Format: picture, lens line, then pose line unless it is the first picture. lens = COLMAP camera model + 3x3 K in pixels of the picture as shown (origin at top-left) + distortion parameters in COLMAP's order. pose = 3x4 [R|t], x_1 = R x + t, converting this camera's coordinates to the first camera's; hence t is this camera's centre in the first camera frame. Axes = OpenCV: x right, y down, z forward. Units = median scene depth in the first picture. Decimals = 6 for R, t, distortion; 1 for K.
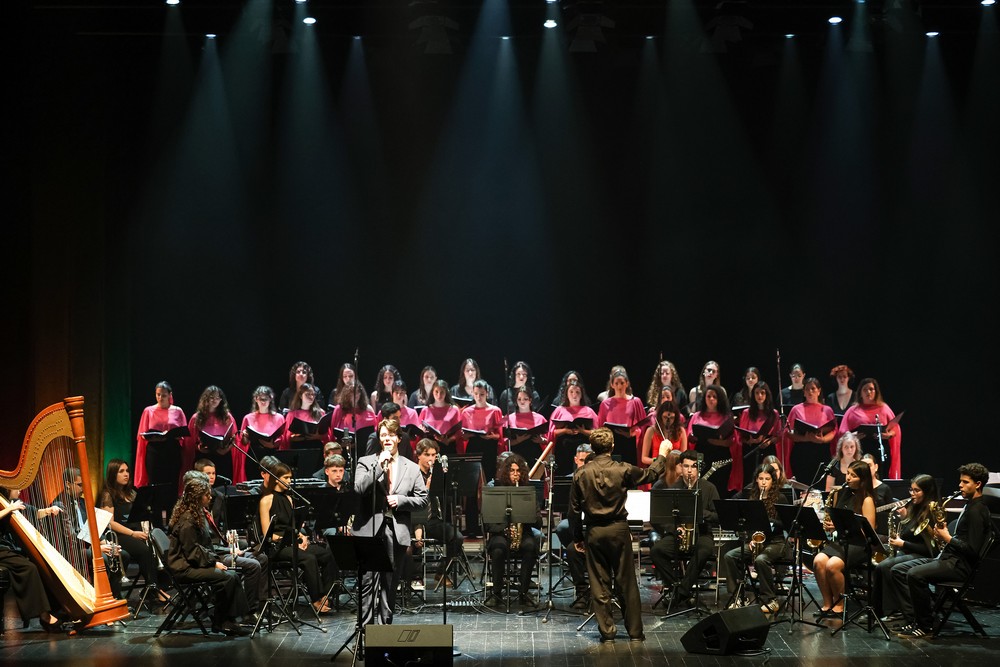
lens RADIAL K [[2812.6, 0, 498.5], [0, 2812.6, 329.2], [0, 0, 1]] dist [0.081188, 0.000000]
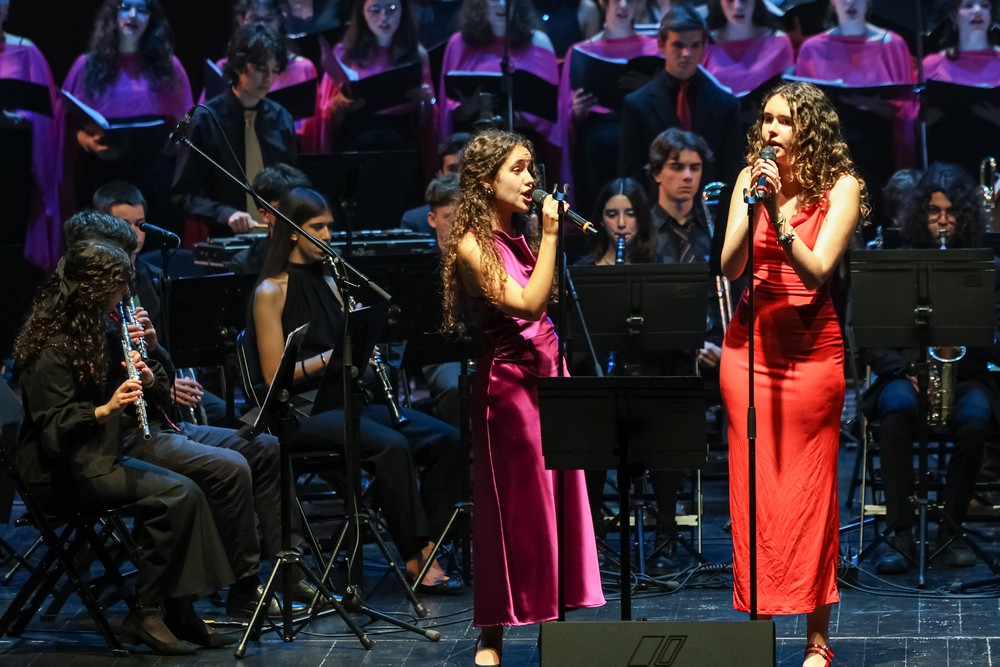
lens RADIAL K [[5214.4, 0, 501.9], [0, 5214.4, 330.0], [0, 0, 1]] dist [-0.289341, 0.000000]
pose [[0.999470, -0.003485, -0.032364, -0.029793], [0.005784, 0.997446, 0.071195, 0.017220], [0.032033, -0.071345, 0.996937, 0.311121]]
